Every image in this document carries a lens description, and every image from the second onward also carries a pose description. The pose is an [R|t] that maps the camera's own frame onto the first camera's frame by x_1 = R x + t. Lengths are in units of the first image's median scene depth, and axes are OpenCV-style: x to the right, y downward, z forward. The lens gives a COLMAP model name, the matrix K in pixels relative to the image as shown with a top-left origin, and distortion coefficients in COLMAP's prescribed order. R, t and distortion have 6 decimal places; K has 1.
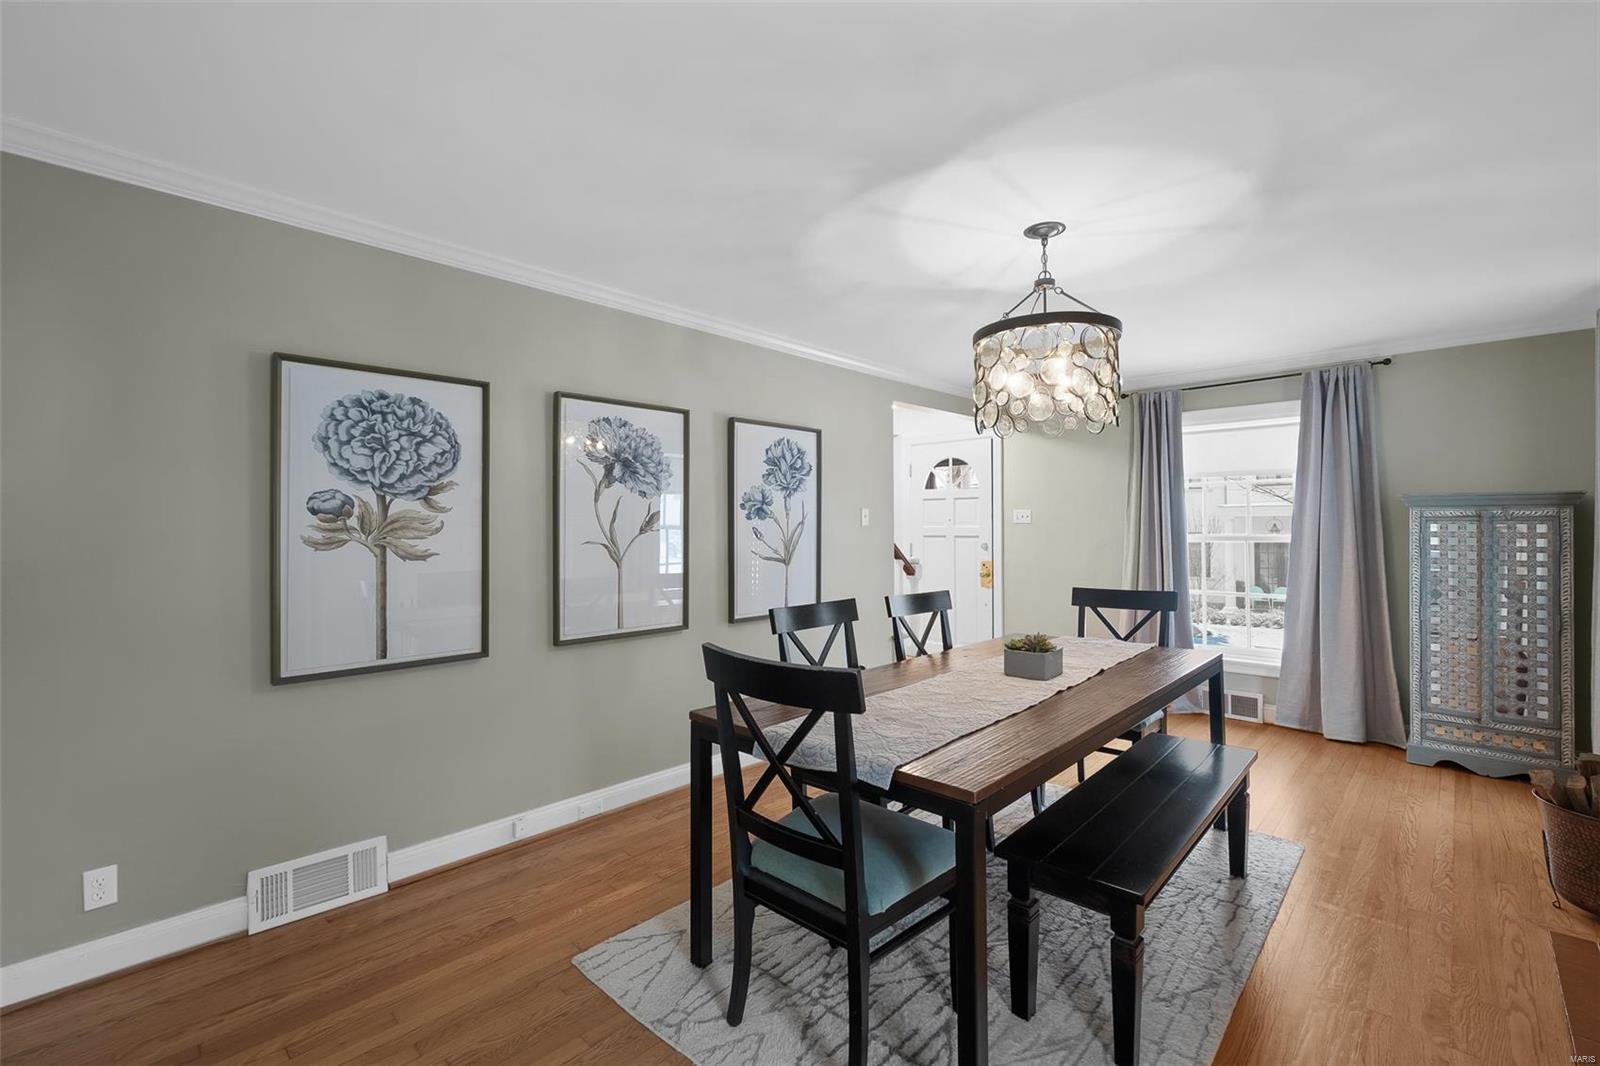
lens RADIAL K [[703.8, 0, 814.5], [0, 703.8, 518.6], [0, 0, 1]] dist [-0.001100, -0.000322]
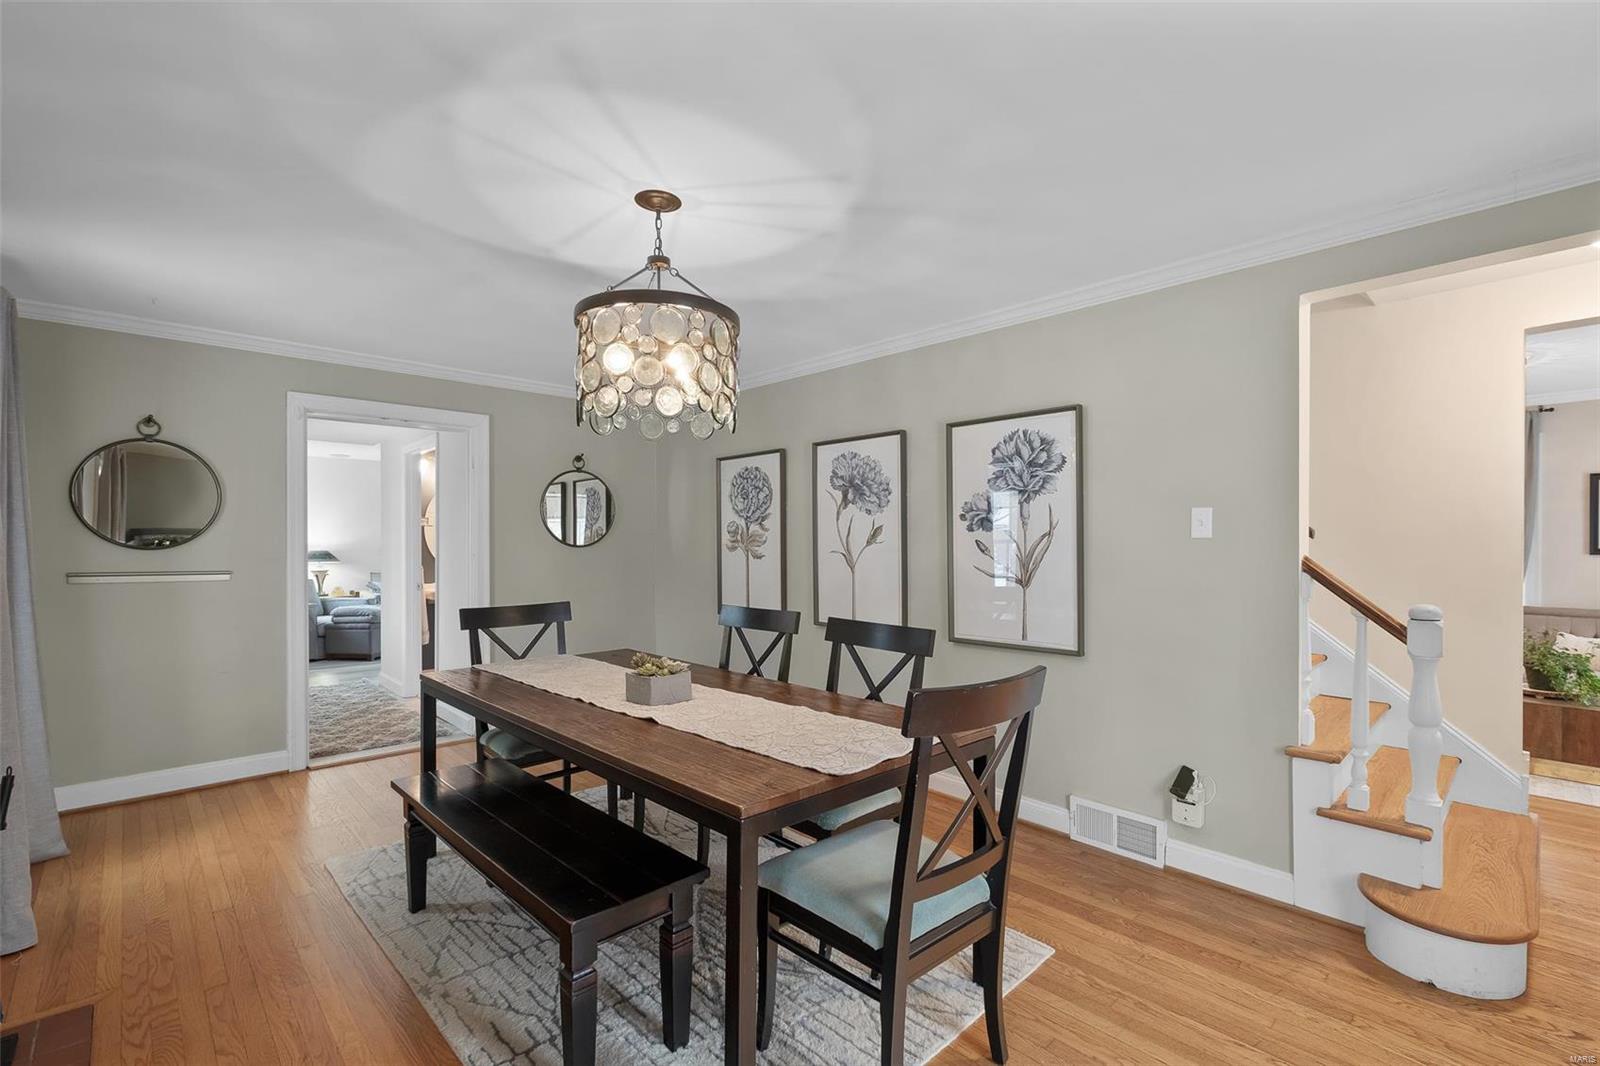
lens RADIAL K [[742.0, 0, 841.9], [0, 742.0, 533.4], [0, 0, 1]] dist [-0.000960, -0.000061]
pose [[-0.054783, -0.000445, -0.998498, 0.882537], [0.020585, 0.999787, -0.001575, 0.002228], [0.998286, -0.020640, -0.054763, 0.900349]]
